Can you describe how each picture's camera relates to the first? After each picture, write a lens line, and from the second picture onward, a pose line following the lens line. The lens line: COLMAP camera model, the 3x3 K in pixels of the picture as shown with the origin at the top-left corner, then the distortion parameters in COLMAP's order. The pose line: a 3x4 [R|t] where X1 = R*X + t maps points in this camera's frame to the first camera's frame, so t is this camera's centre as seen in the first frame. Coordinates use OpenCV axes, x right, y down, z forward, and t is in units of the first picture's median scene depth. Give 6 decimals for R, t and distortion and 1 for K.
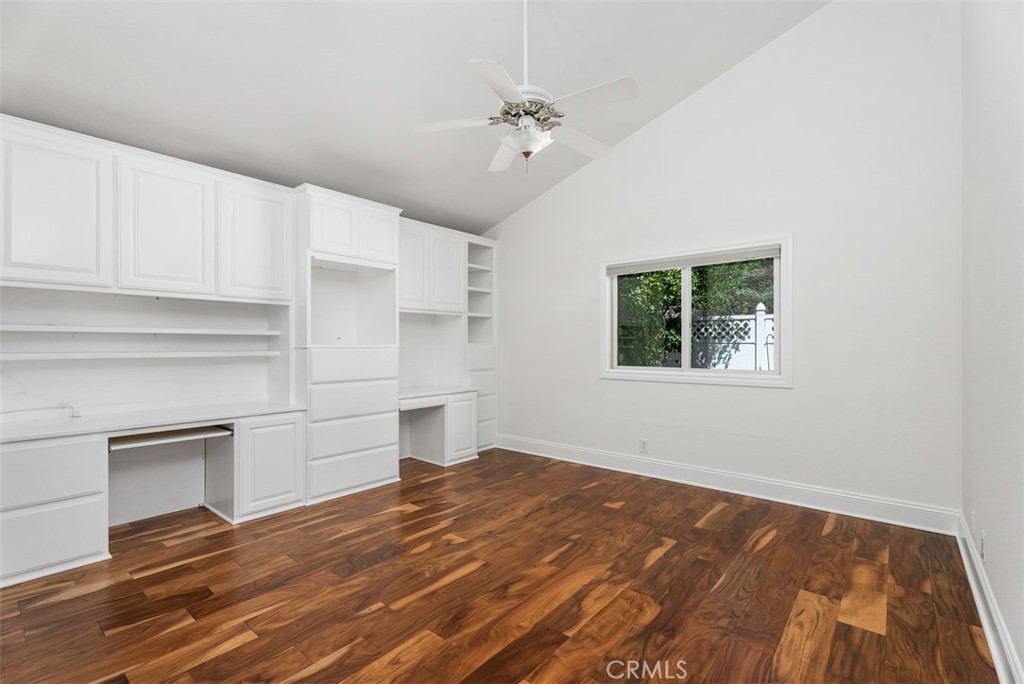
lens RADIAL K [[456.3, 0, 510.3], [0, 456.3, 344.6], [0, 0, 1]] dist [-0.001318, 0.000050]
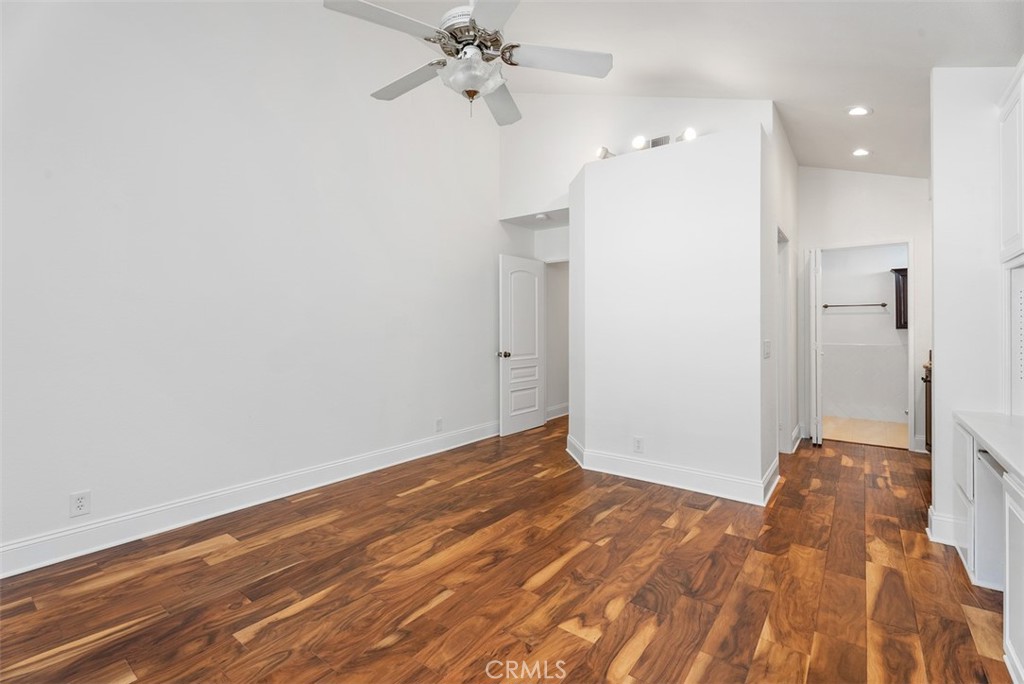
lens RADIAL K [[456.3, 0, 514.1], [0, 456.3, 324.6], [0, 0, 1]] dist [-0.001318, 0.000050]
pose [[-0.998354, 0.000286, -0.057359, 0.007736], [0.001021, 0.999918, -0.012783, 0.003905], [0.057350, -0.012820, -0.998272, 1.773701]]
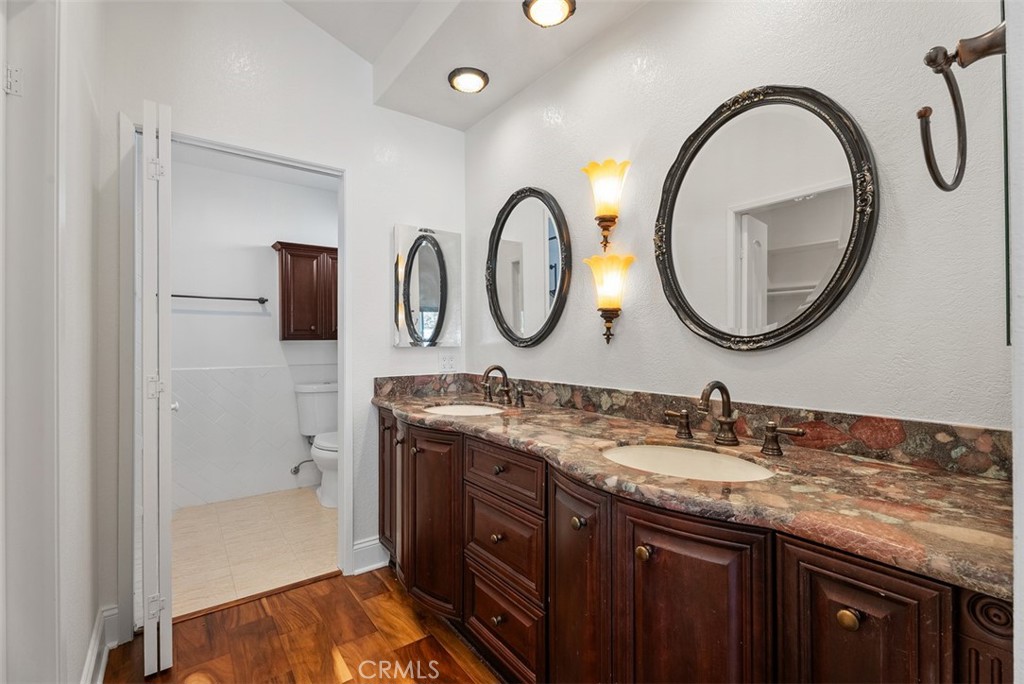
lens RADIAL K [[456.3, 0, 510.4], [0, 456.3, 337.6], [0, 0, 1]] dist [-0.001318, 0.000050]
pose [[-0.232711, -0.004005, -0.972538, -0.802444], [0.005499, 0.999970, -0.005434, 0.003804], [0.972530, -0.006613, -0.232682, 0.641646]]
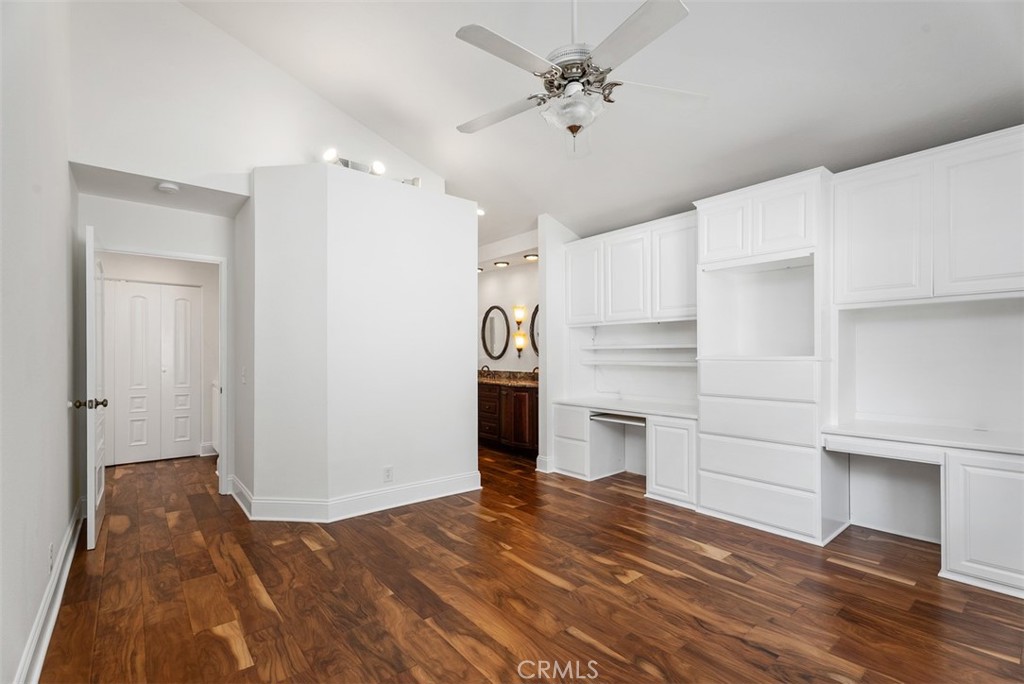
lens RADIAL K [[456.3, 0, 511.0], [0, 456.3, 350.2], [0, 0, 1]] dist [-0.001318, 0.000050]
pose [[-0.177191, -0.011338, -0.984111, 0.857715], [0.003425, 0.999920, -0.012137, -0.004324], [0.984170, -0.005521, -0.177138, 1.008292]]
